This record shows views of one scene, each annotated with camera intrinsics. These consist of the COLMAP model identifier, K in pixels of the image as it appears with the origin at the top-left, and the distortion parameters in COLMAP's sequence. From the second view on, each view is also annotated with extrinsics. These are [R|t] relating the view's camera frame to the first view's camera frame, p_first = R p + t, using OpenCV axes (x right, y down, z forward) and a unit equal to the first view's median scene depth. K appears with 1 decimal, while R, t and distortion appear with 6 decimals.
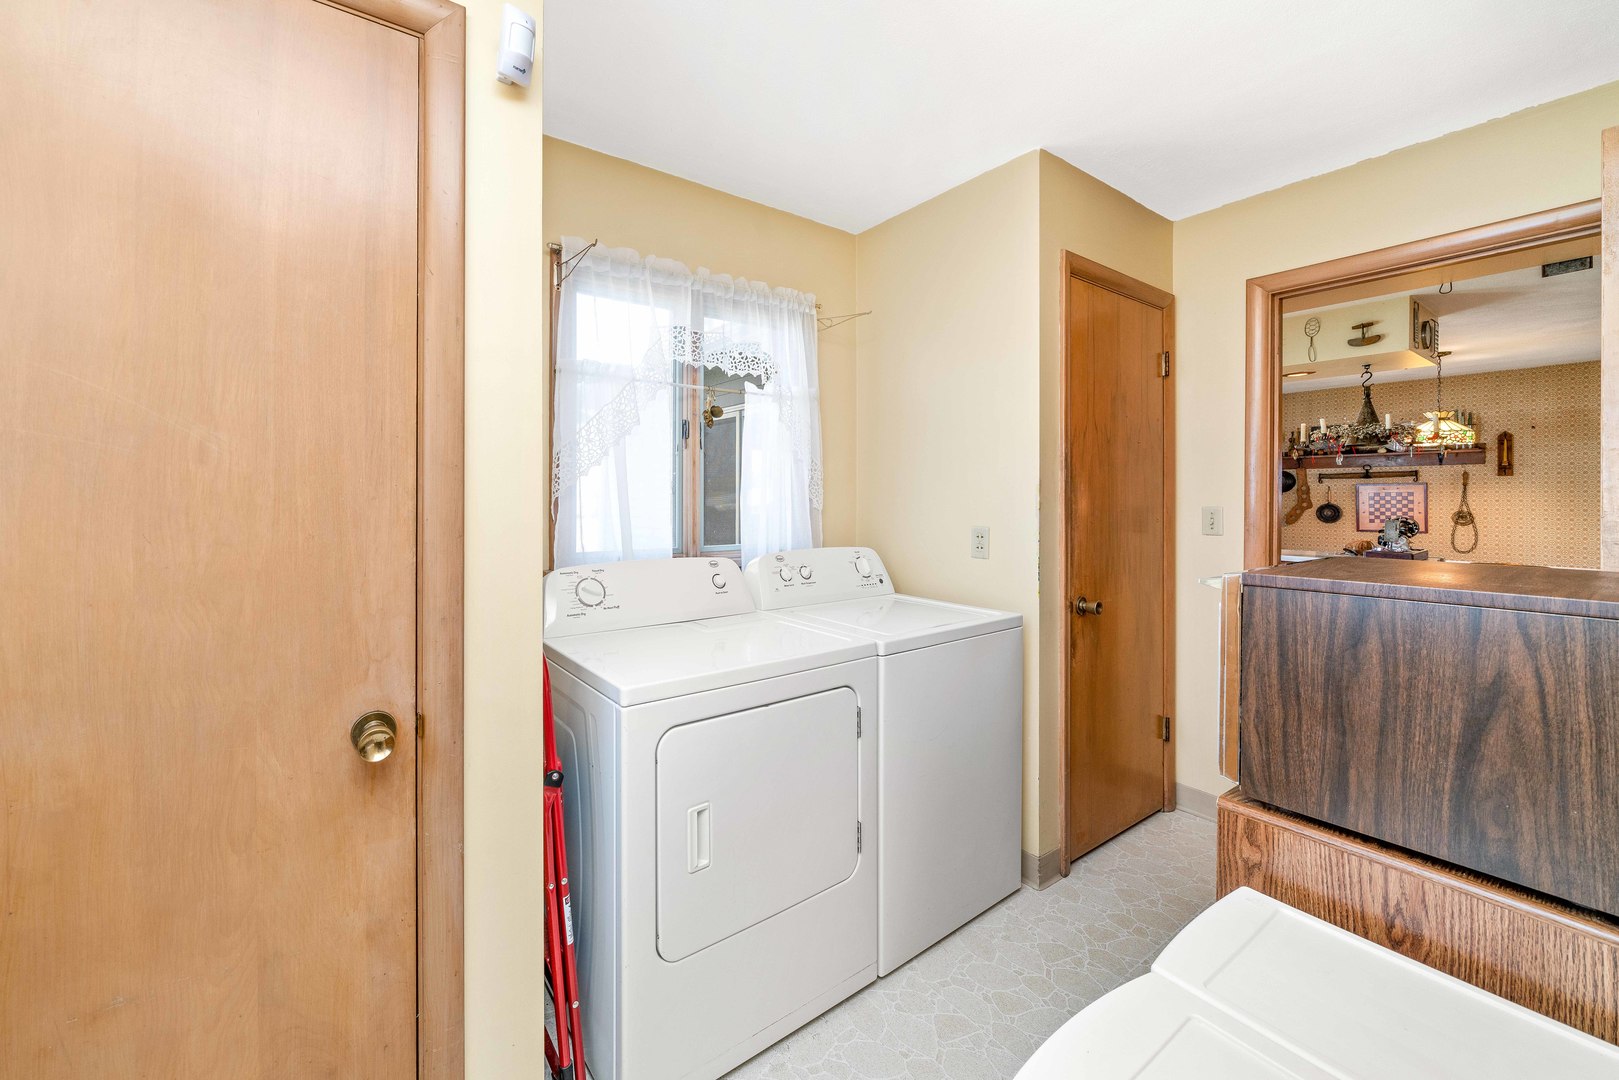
lens RADIAL K [[639.3, 0, 733.9], [0, 639.3, 494.5], [0, 0, 1]] dist [0.002341, 0.000181]
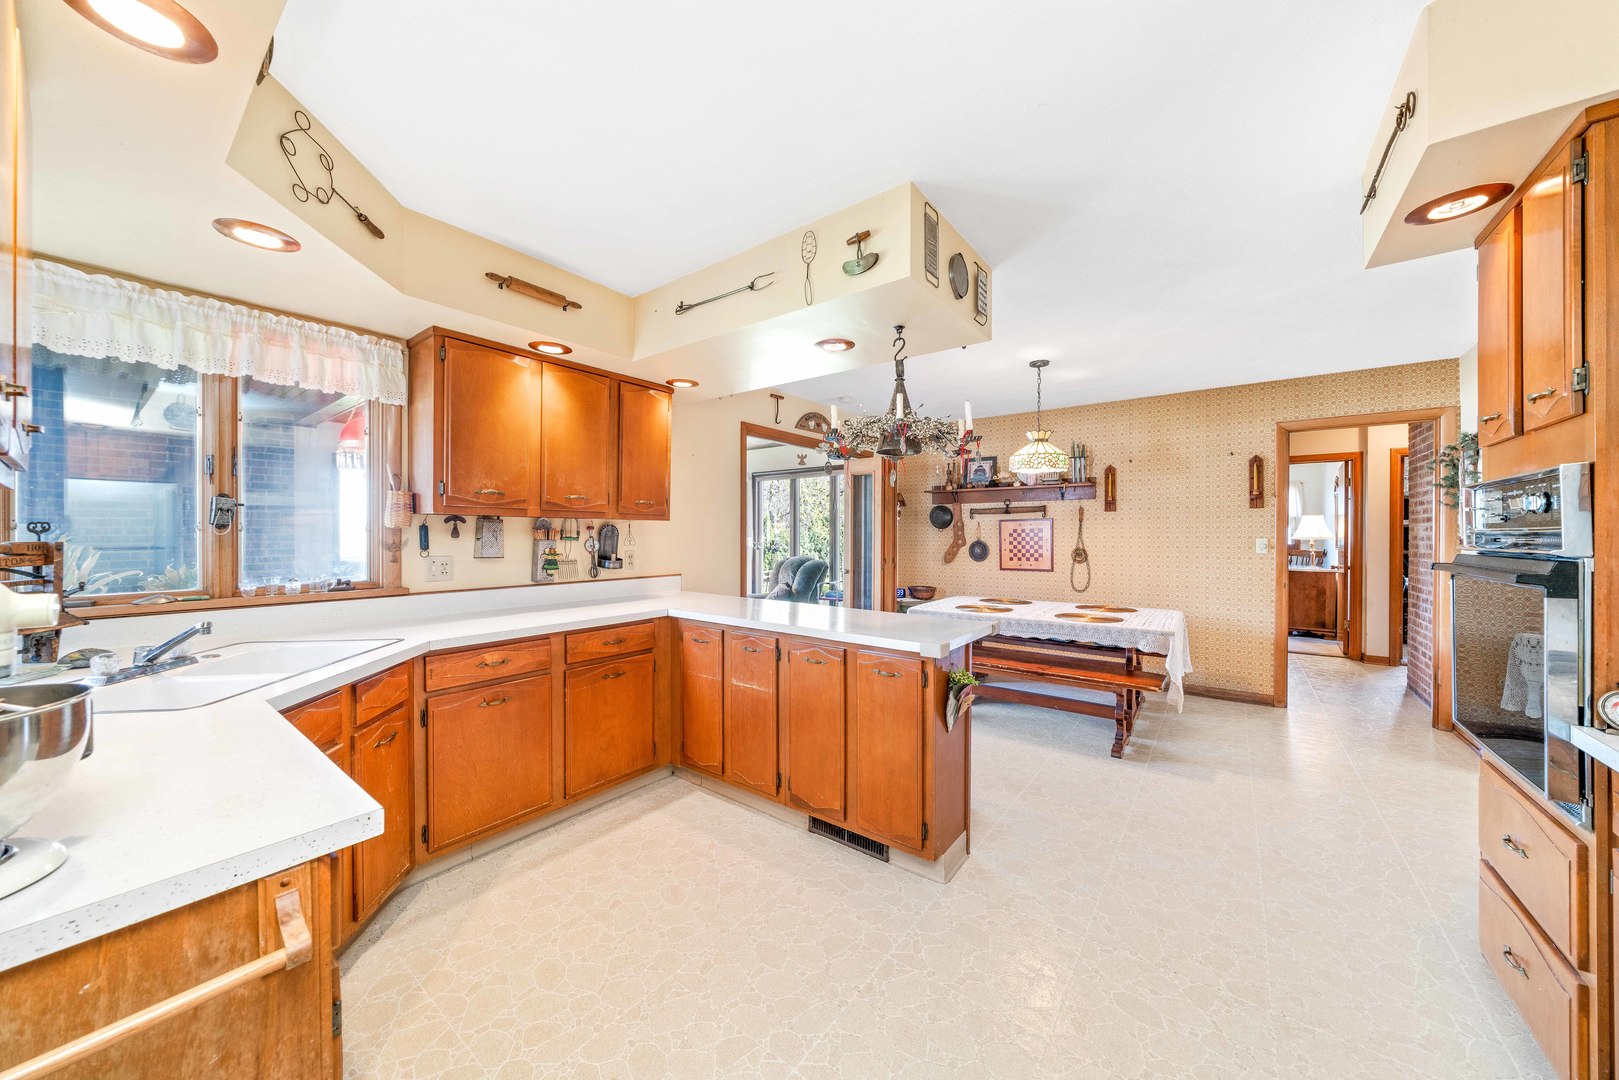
lens RADIAL K [[575.7, 0, 827.4], [0, 575.7, 535.2], [0, 0, 1]] dist [-0.002286, -0.000084]
pose [[0.939037, 0.001491, 0.343813, 0.469097], [-0.002133, 0.999997, 0.001488, 0.005770], [-0.343810, -0.002131, 0.939037, 0.310178]]
